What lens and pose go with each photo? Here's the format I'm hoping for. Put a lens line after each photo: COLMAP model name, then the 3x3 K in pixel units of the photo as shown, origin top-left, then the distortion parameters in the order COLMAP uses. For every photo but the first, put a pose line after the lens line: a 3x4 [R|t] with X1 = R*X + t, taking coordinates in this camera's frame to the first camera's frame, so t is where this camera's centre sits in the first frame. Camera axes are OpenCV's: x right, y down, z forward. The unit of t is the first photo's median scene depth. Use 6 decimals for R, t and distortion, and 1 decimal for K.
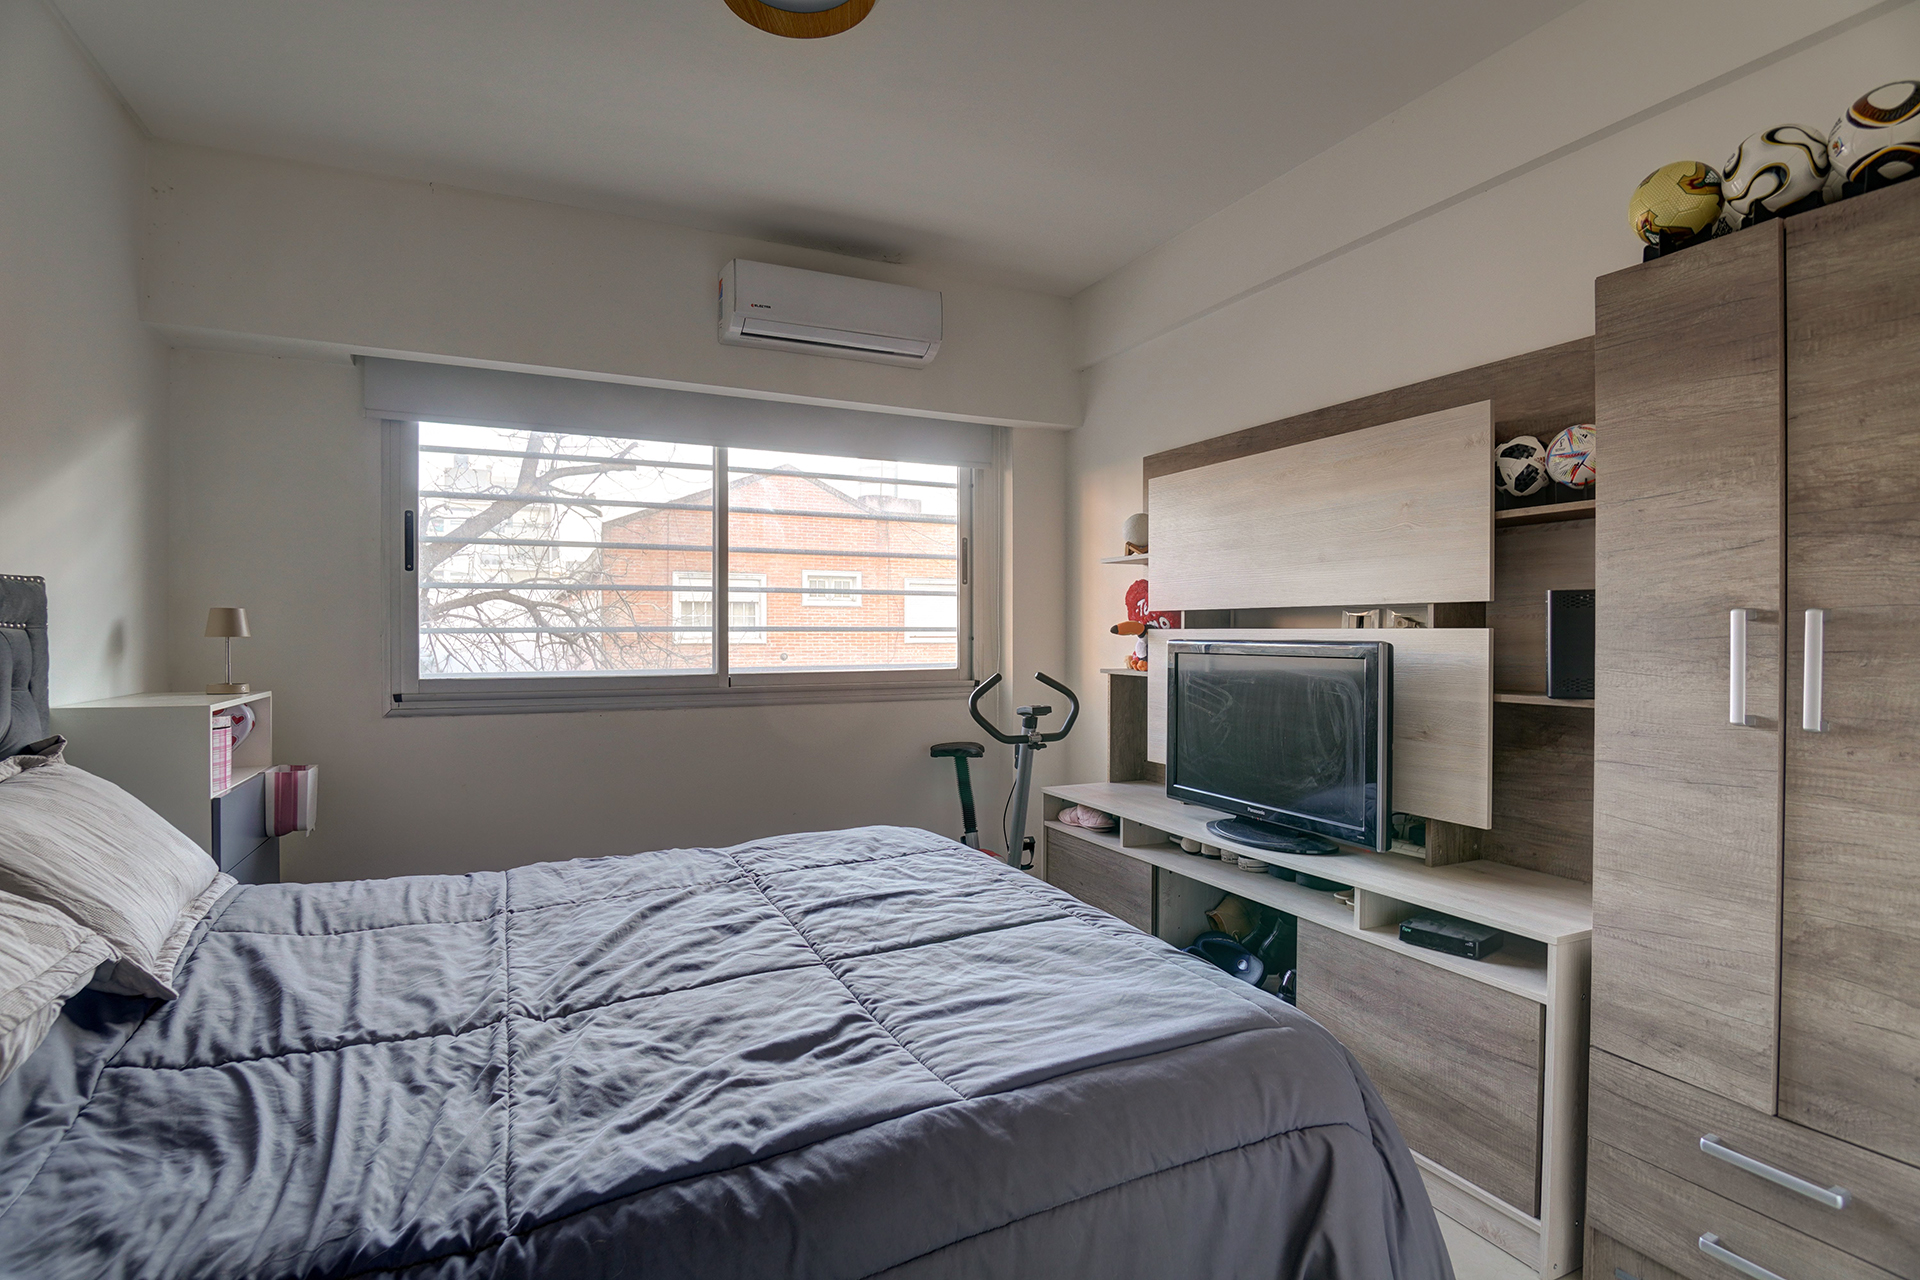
lens RADIAL K [[934.3, 0, 947.6], [0, 934.3, 639.4], [0, 0, 1]] dist [-0.024736, -0.001553]
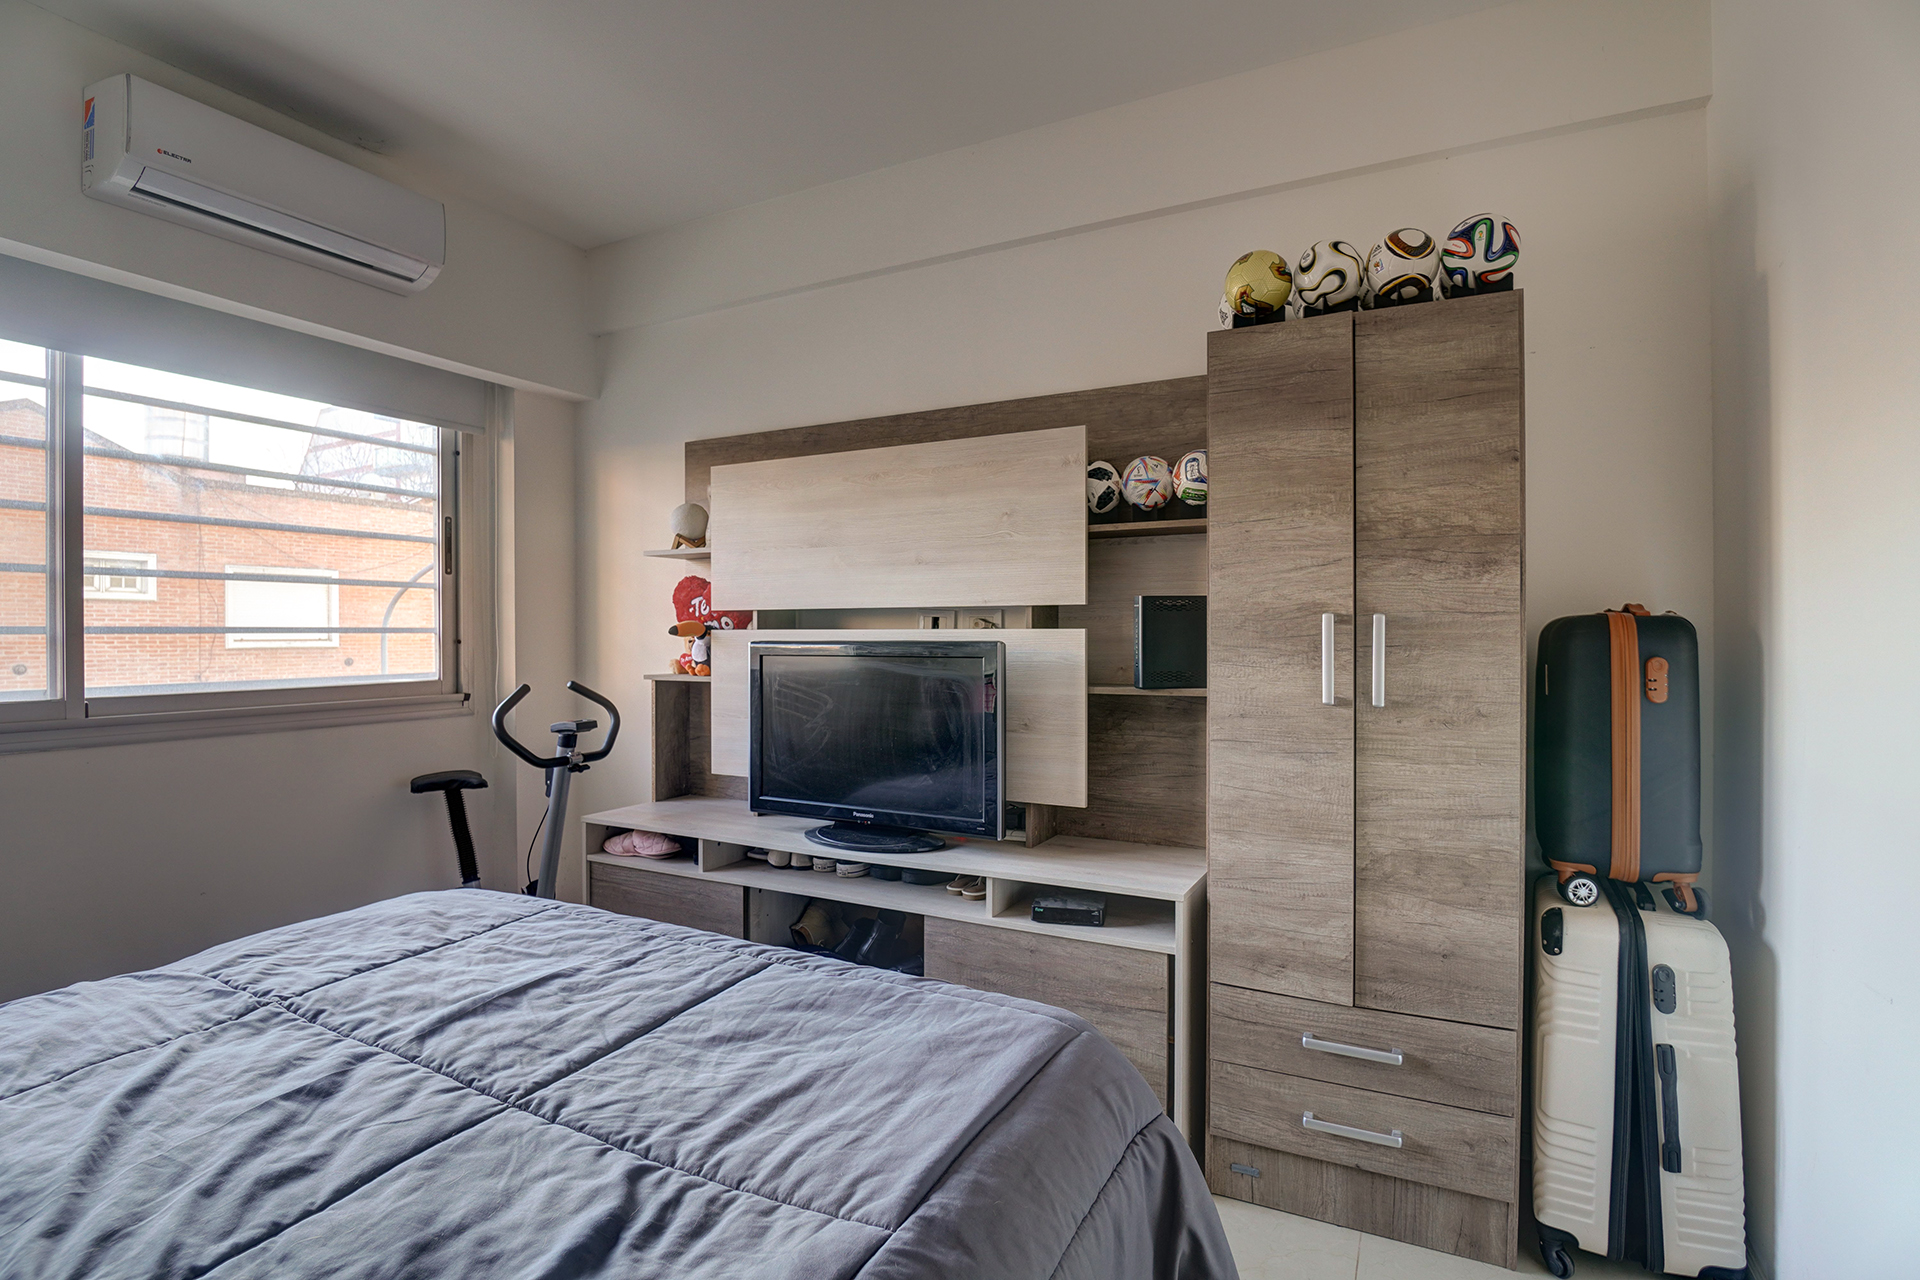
lens RADIAL K [[934.3, 0, 948.1], [0, 934.3, 640.5], [0, 0, 1]] dist [-0.024736, -0.001553]
pose [[0.800252, -0.007272, 0.599619, -0.225153], [0.007556, 0.999969, 0.002042, -0.001329], [-0.599616, 0.002896, 0.800283, 0.193476]]
